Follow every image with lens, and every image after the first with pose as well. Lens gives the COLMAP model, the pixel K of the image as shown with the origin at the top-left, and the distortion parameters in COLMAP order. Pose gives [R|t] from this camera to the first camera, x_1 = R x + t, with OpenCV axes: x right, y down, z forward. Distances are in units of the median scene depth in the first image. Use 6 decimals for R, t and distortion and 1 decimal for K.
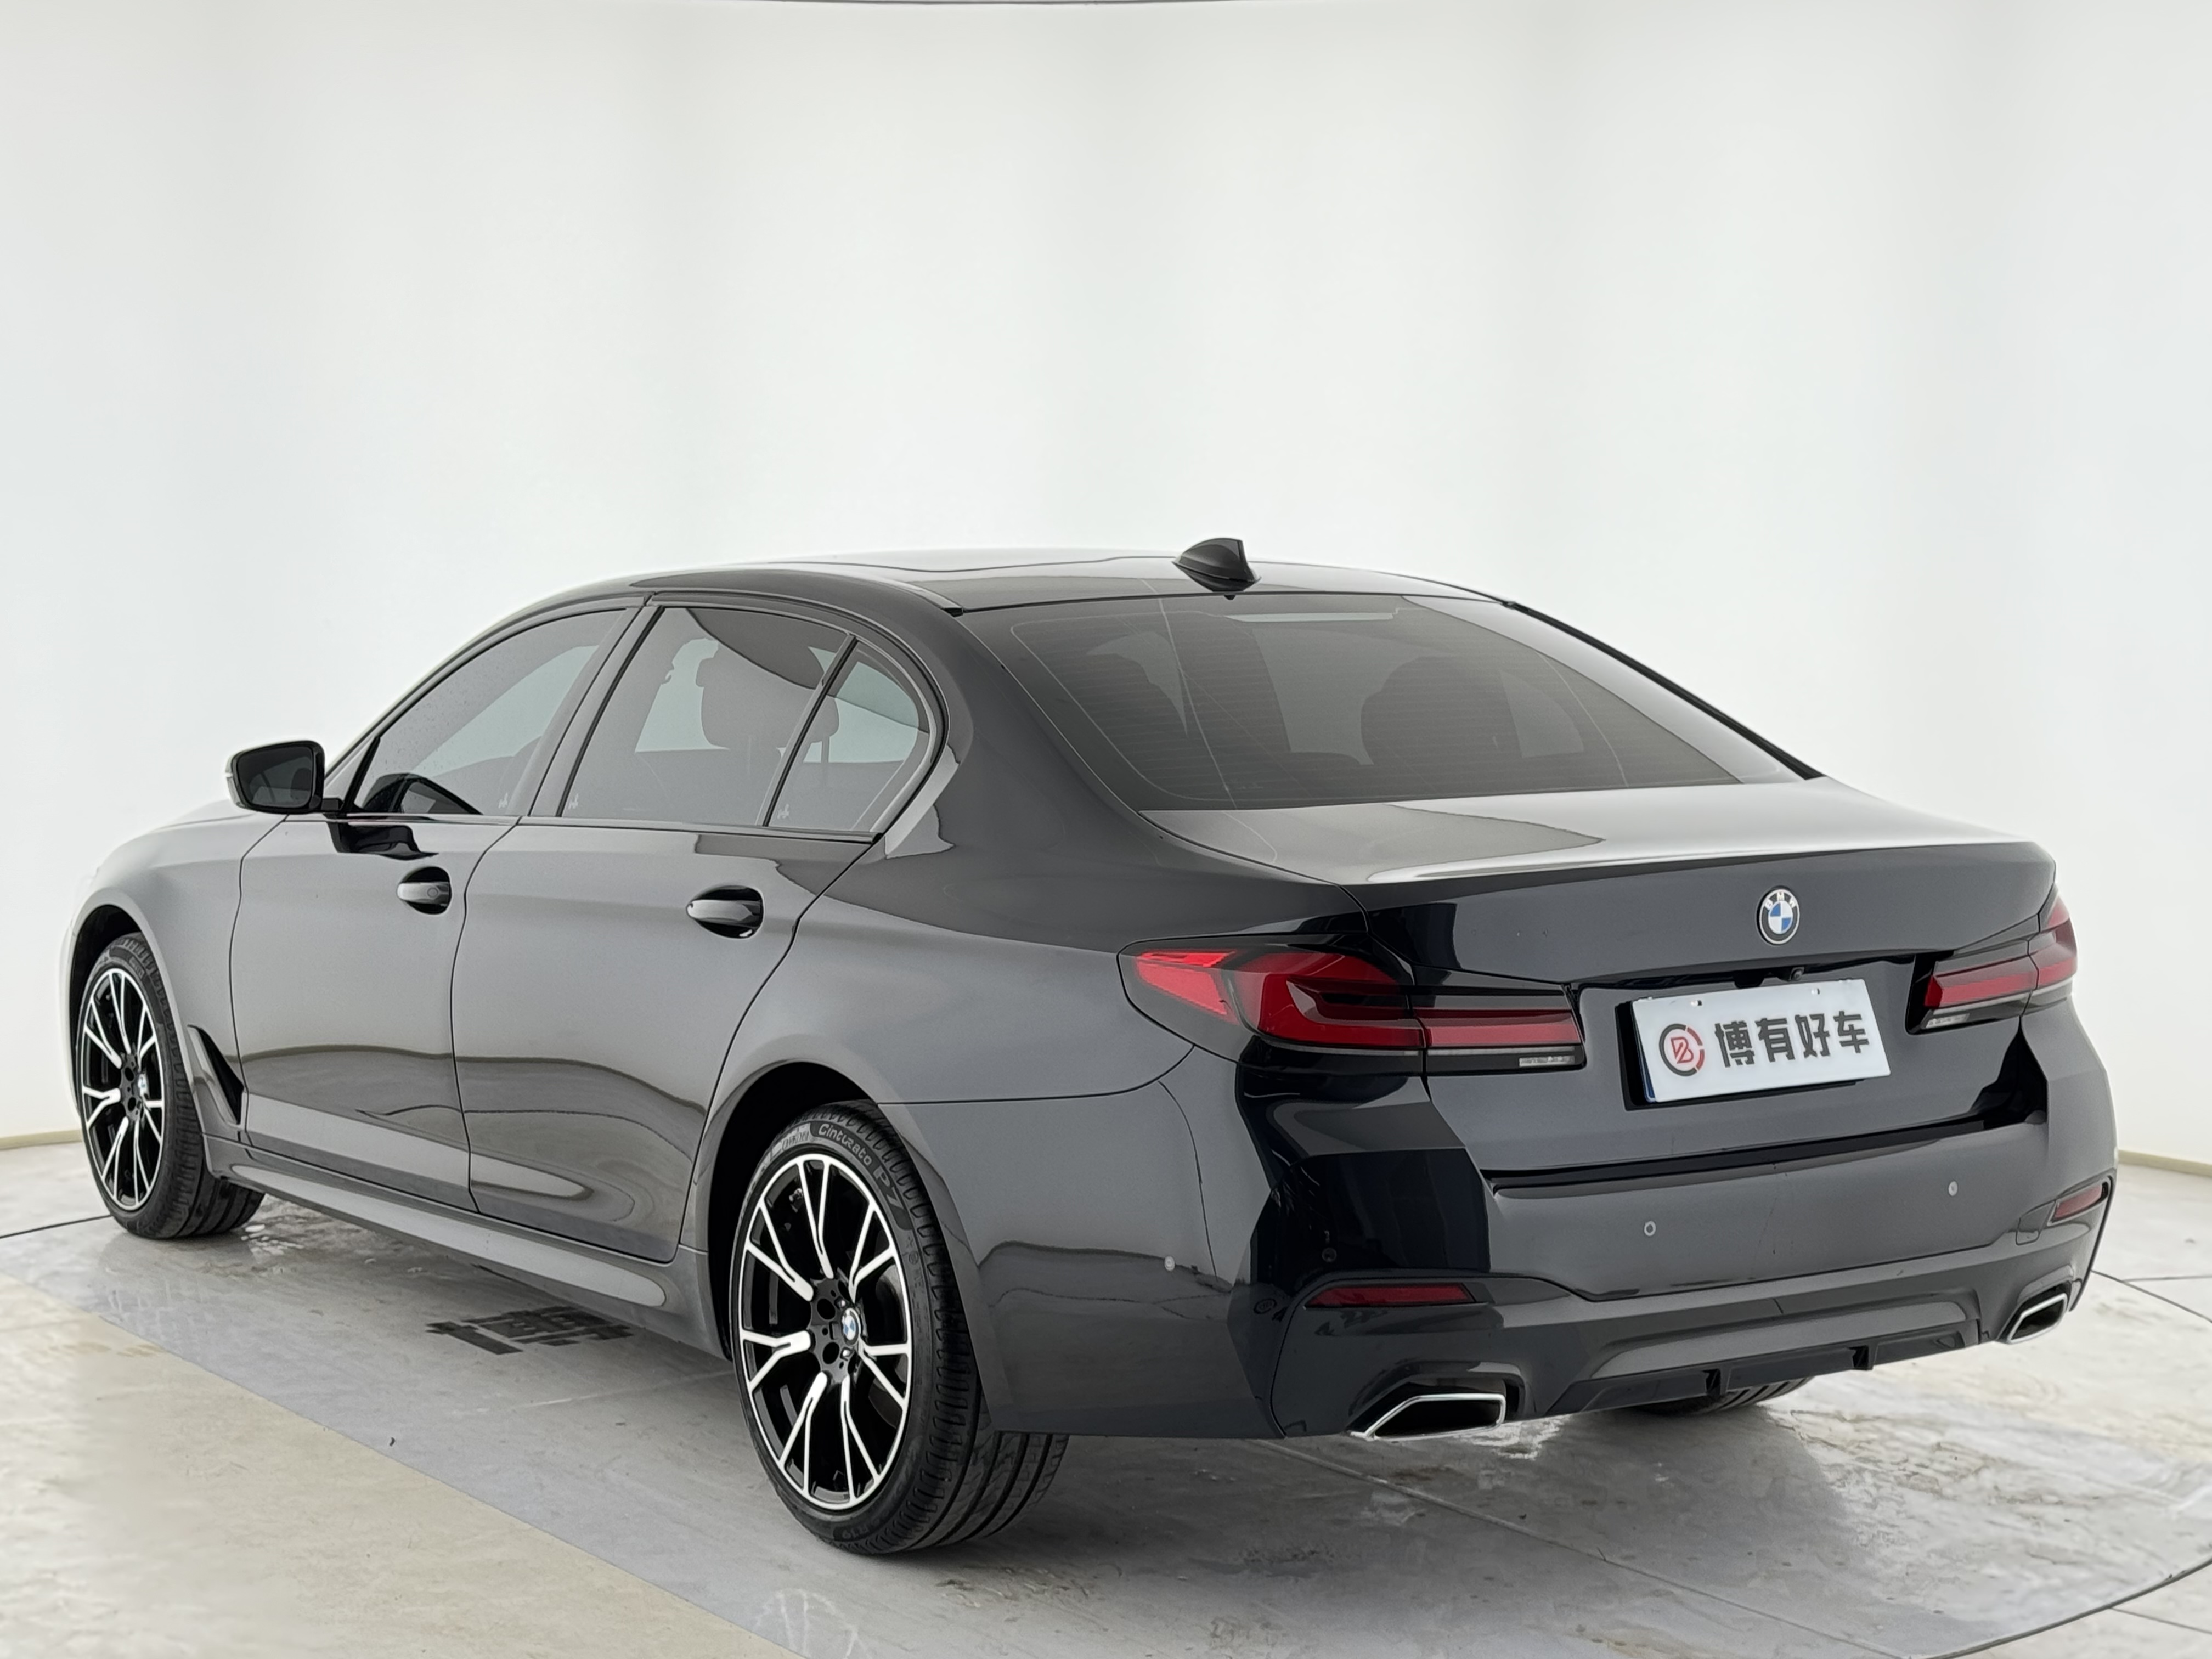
lens RADIAL K [[3758.5, 0, 1106.0], [0, 3758.5, 829.5], [0, 0, 1]] dist [0.014815, -0.003846]
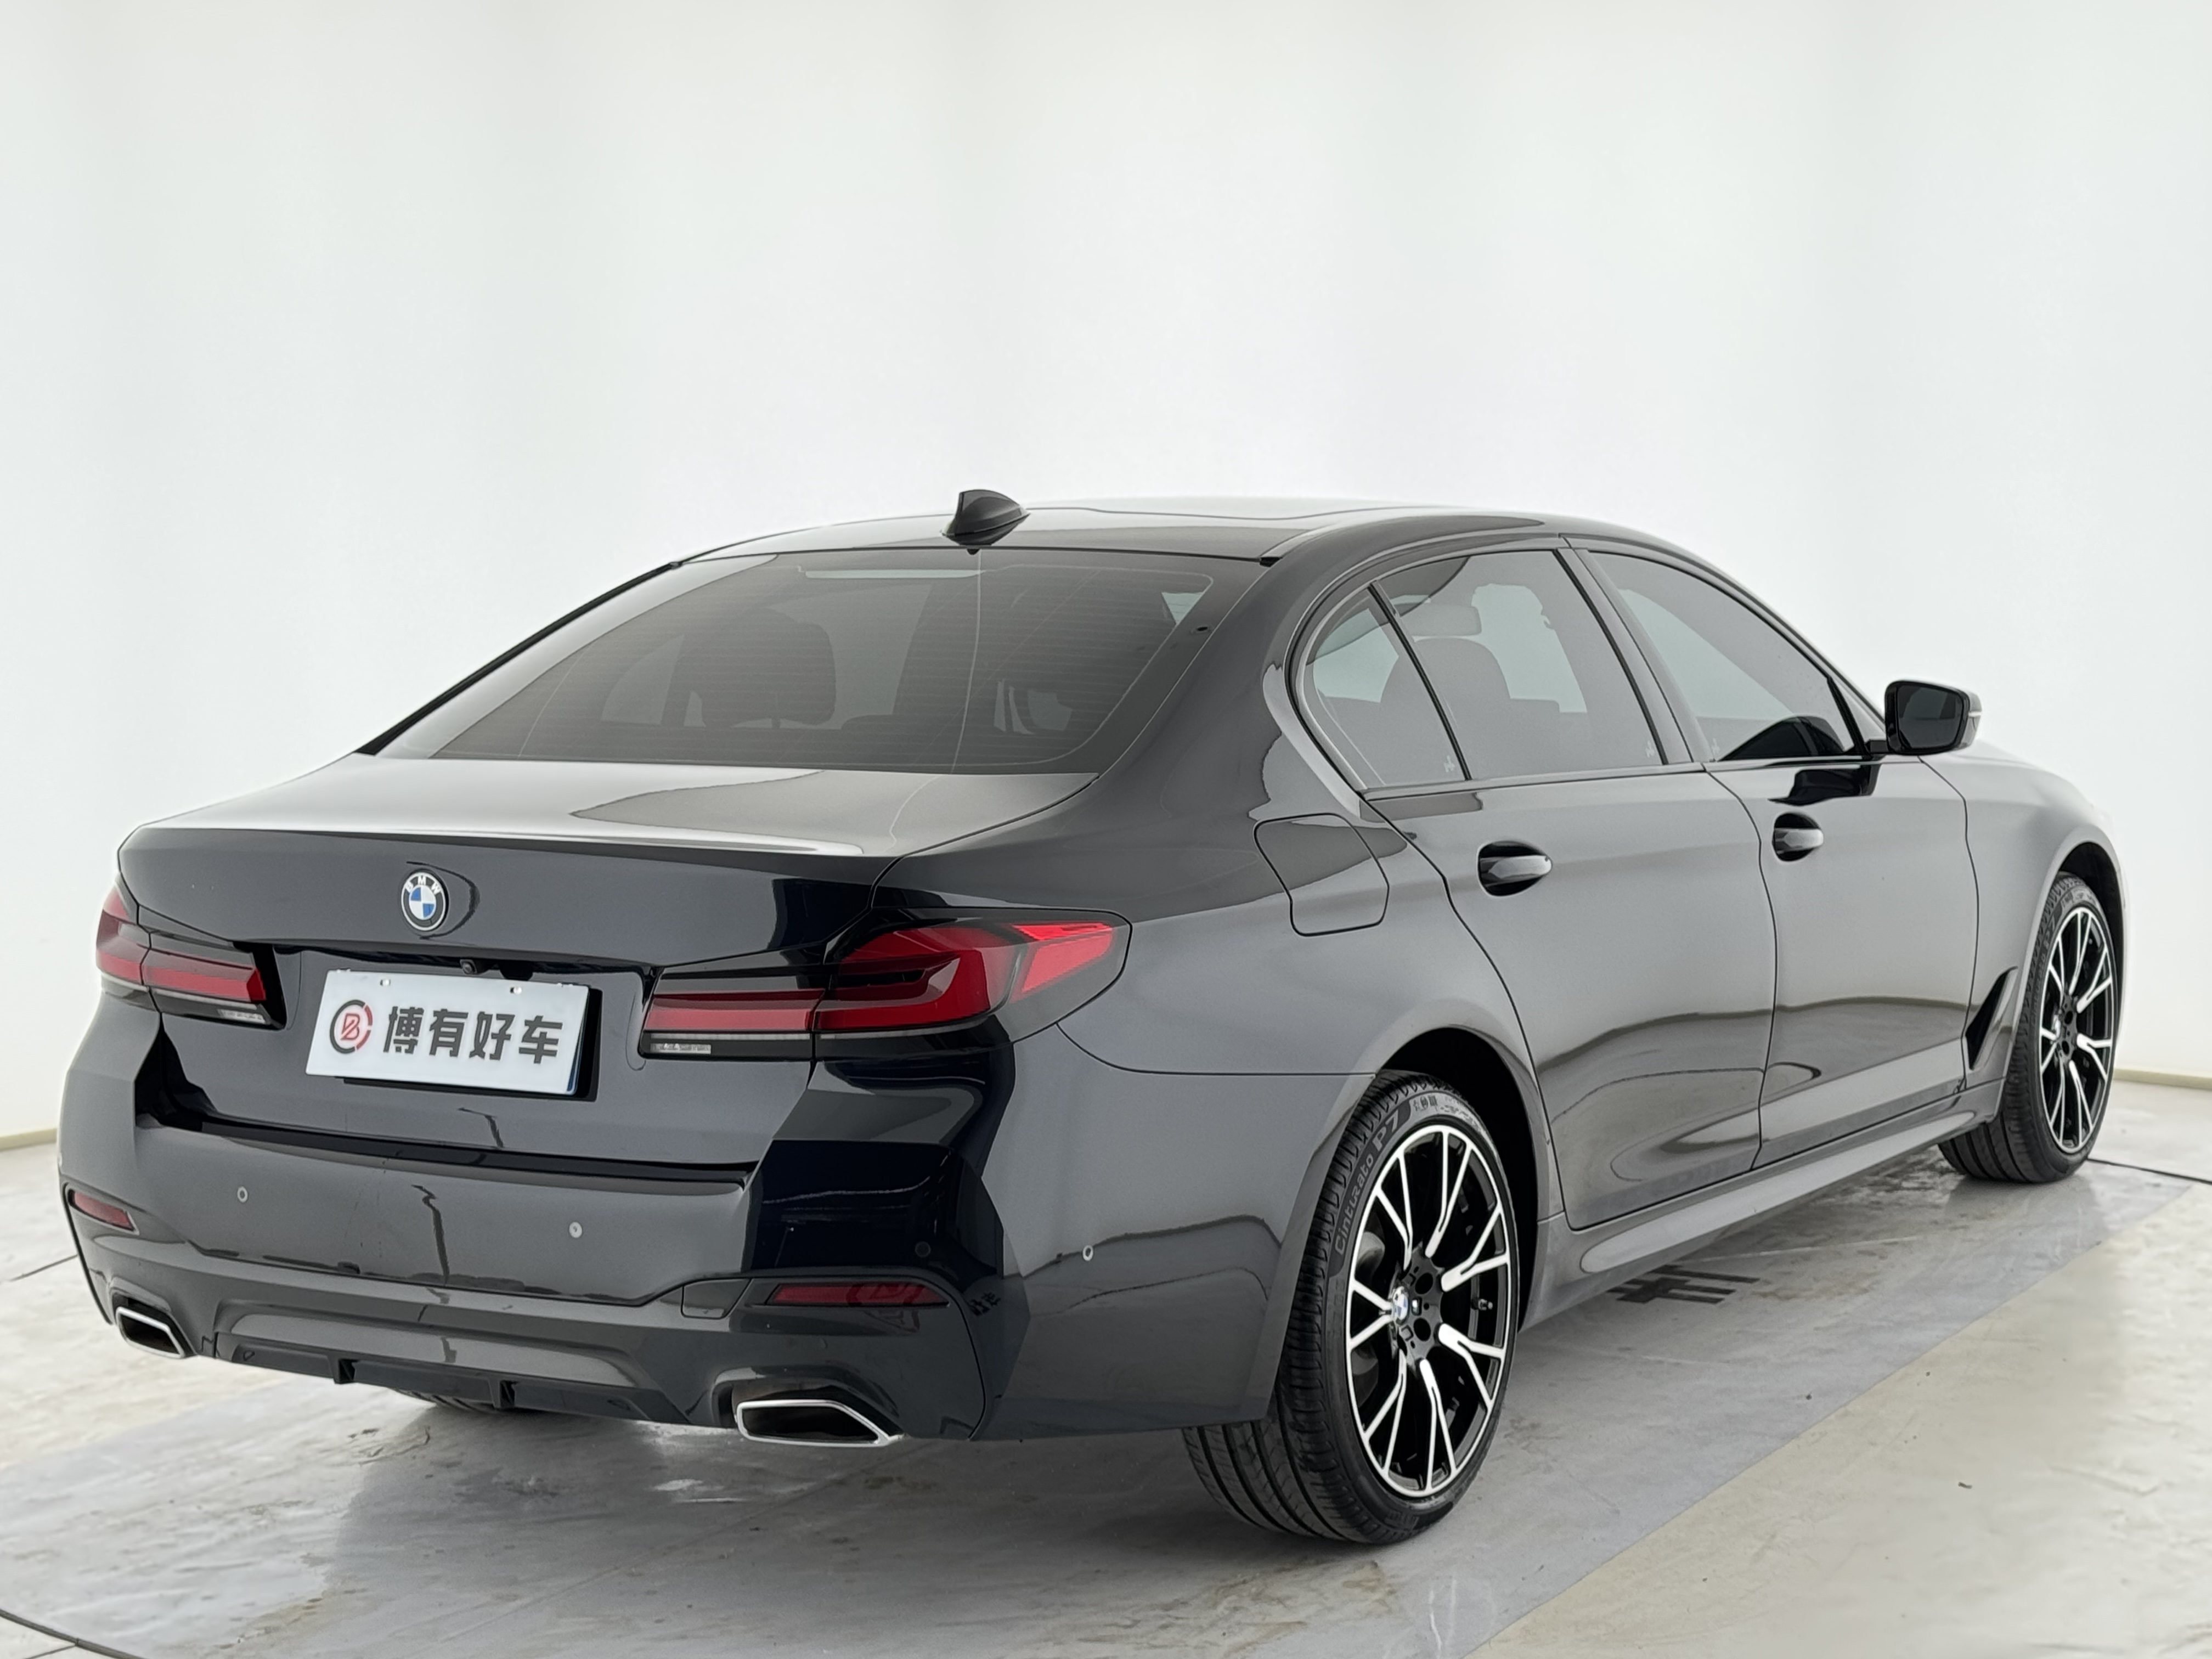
lens RADIAL K [[3775.5, 0, 1106.0], [0, 3775.5, 829.5], [0, 0, 1]] dist [-0.023637, -0.067330]
pose [[0.430682, 0.072814, -0.899562, 1.098088], [-0.050885, 0.997114, 0.056347, -0.056621], [0.901068, 0.021507, 0.433144, 0.742038]]
